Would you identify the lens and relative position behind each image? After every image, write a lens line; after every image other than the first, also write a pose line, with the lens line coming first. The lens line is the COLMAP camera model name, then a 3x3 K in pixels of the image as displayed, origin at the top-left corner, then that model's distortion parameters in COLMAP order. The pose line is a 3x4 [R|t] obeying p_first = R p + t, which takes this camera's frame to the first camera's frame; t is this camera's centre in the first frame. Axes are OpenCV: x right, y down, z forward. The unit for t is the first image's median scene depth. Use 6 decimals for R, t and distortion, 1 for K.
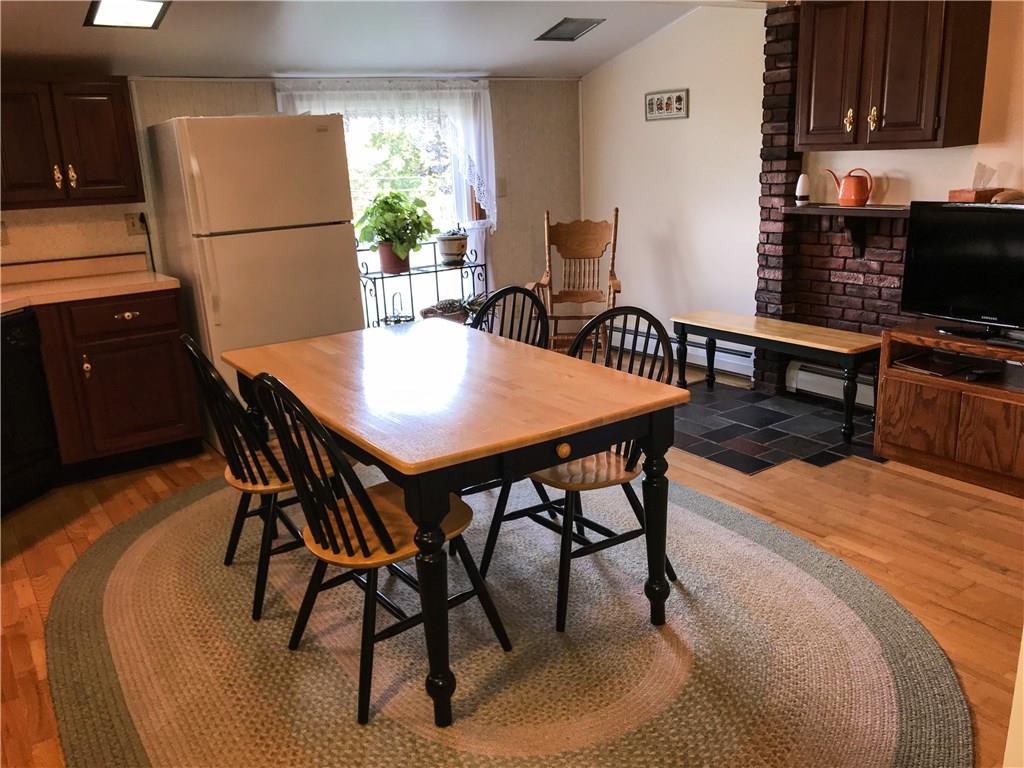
lens RADIAL K [[834.1, 0, 512.0], [0, 834.1, 384.0], [0, 0, 1]] dist [0.034932, -0.048870]
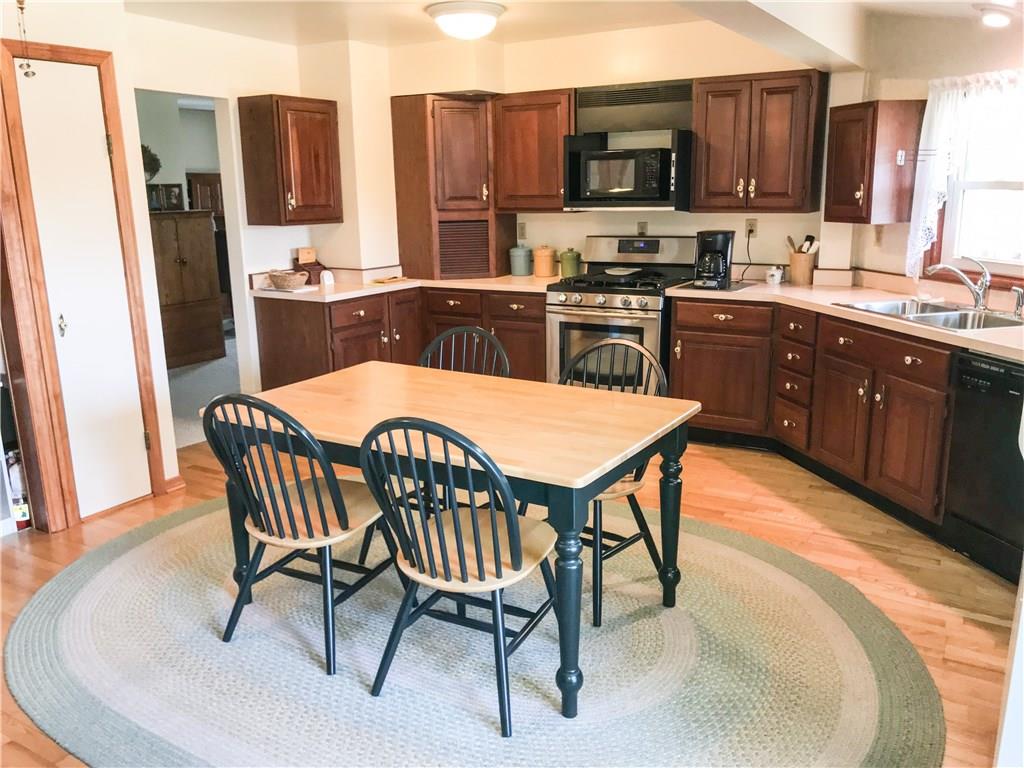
lens RADIAL K [[834.1, 0, 512.0], [0, 834.1, 384.0], [0, 0, 1]] dist [0.034932, -0.048870]
pose [[-0.916717, 0.139268, -0.374480, 0.203981], [-0.059566, 0.879168, 0.472775, -0.692089], [0.395073, 0.455707, -0.797652, 2.495681]]
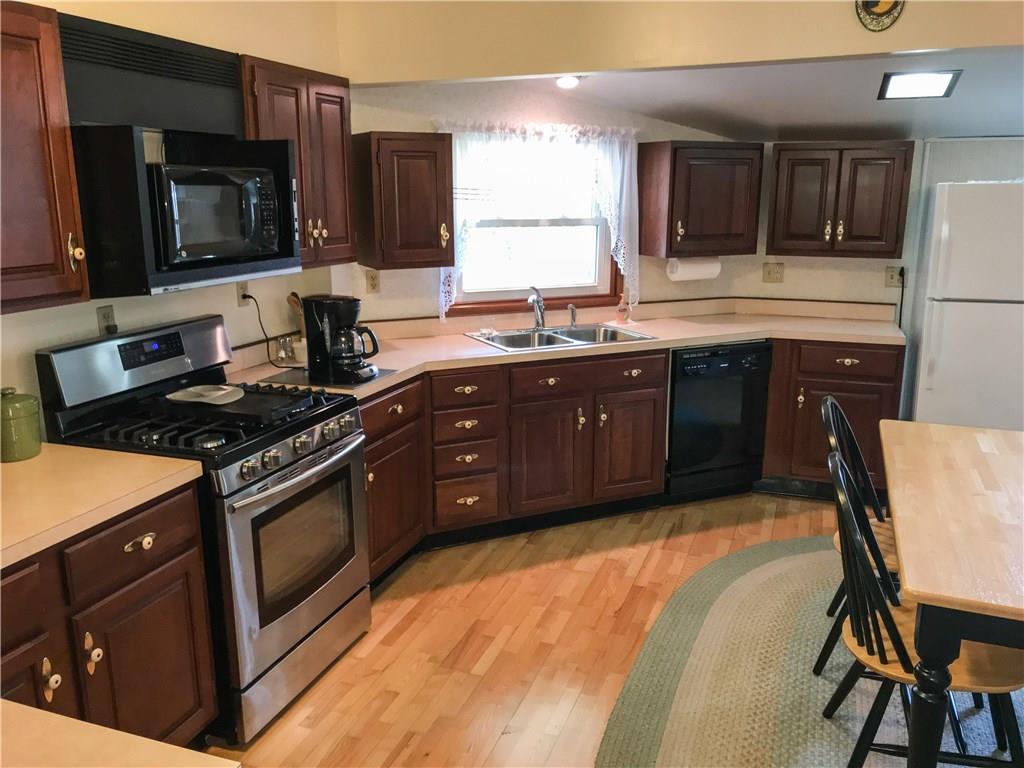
lens RADIAL K [[834.1, 0, 512.0], [0, 834.1, 384.0], [0, 0, 1]] dist [0.034932, -0.048870]
pose [[0.562580, 0.222965, -0.796110, 0.223211], [-0.240572, 0.965427, 0.100382, -0.079004], [0.790967, 0.135048, 0.596768, 0.022079]]
